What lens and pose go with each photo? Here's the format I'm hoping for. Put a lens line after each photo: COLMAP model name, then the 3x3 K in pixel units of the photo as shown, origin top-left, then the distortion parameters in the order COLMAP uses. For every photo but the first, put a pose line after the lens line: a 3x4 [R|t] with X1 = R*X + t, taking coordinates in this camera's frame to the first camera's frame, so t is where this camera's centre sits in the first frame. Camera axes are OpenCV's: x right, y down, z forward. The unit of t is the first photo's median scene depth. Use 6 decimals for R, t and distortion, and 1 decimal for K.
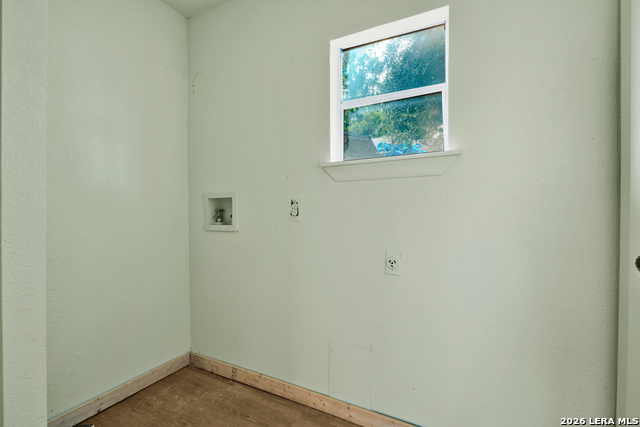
lens RADIAL K [[286.5, 0, 317.2], [0, 286.5, 216.6], [0, 0, 1]] dist [-0.010245, 0.000388]
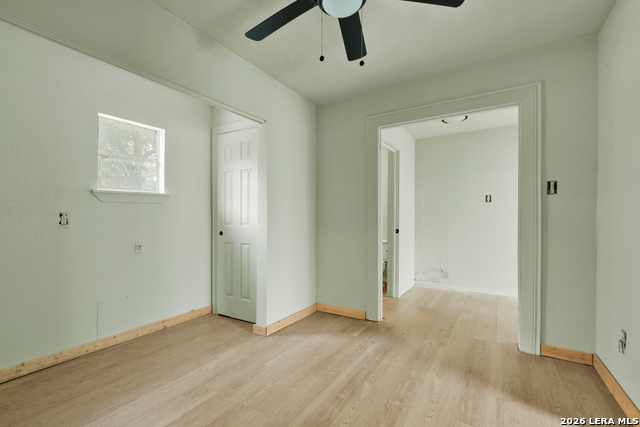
lens RADIAL K [[286.5, 0, 317.2], [0, 286.5, 216.6], [0, 0, 1]] dist [-0.010245, 0.000388]
pose [[0.067328, -0.003939, 0.997723, -1.290566], [0.006283, 0.999974, 0.003524, -0.035715], [-0.997711, 0.006031, 0.067351, -0.272038]]
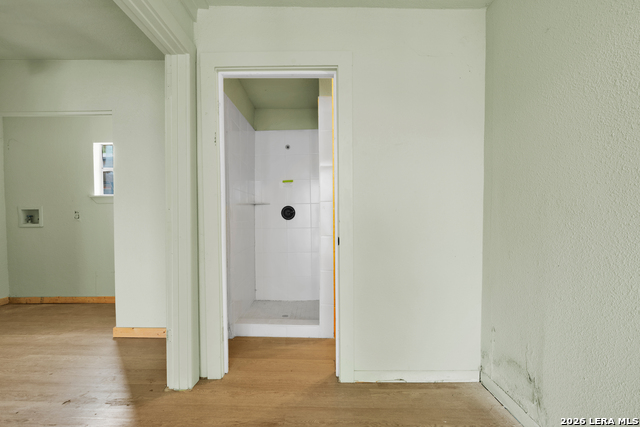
lens RADIAL K [[286.5, 0, 317.2], [0, 286.5, 216.6], [0, 0, 1]] dist [-0.010245, 0.000388]
pose [[0.882719, -0.014927, 0.469665, 0.501813], [0.012714, 0.999888, 0.007883, -0.010360], [-0.469730, -0.000987, 0.882810, -1.710339]]
